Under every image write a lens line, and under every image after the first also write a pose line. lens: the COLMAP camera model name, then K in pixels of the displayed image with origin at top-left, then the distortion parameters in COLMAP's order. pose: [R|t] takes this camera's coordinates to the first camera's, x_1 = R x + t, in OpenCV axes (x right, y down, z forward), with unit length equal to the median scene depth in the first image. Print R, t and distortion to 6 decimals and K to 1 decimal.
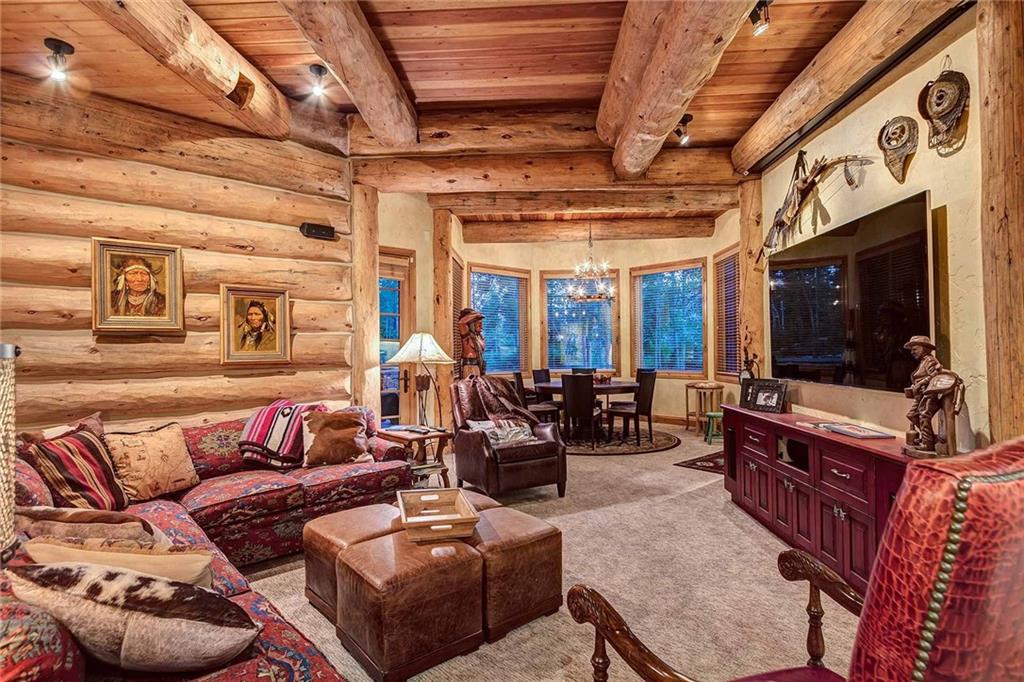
lens RADIAL K [[488.9, 0, 512.0], [0, 488.9, 341.0], [0, 0, 1]] dist [0.003024, -0.000298]
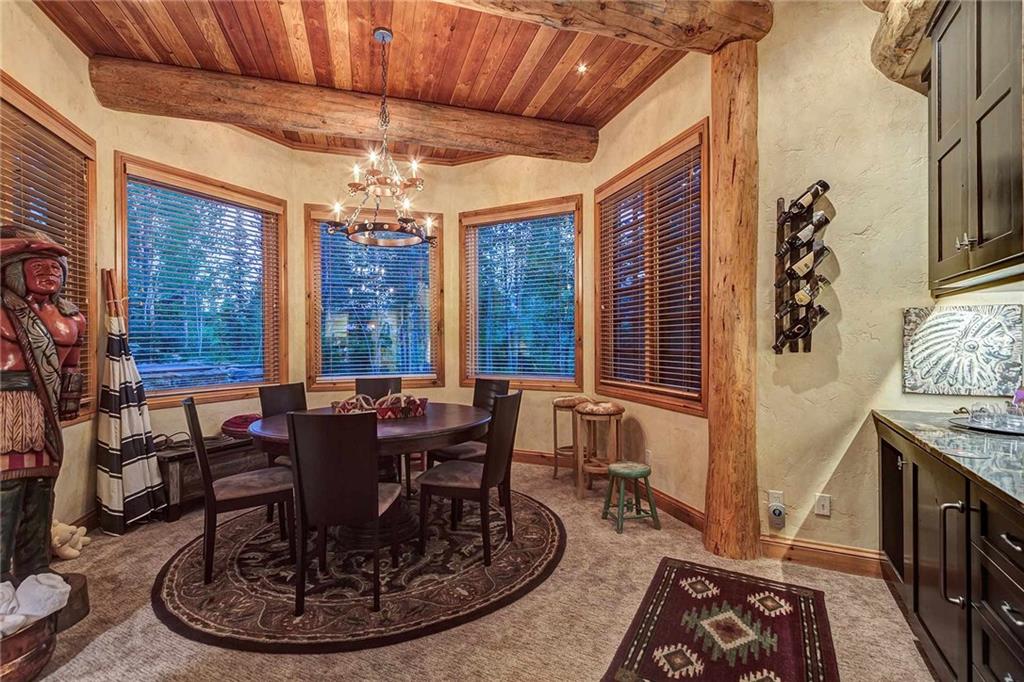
lens RADIAL K [[488.9, 0, 512.0], [0, 488.9, 341.0], [0, 0, 1]] dist [0.003024, -0.000298]
pose [[0.934613, 0.002612, 0.355656, 0.094817], [-0.007685, 0.999888, 0.012851, 0.006832], [-0.355582, -0.014744, 0.934529, 0.450330]]
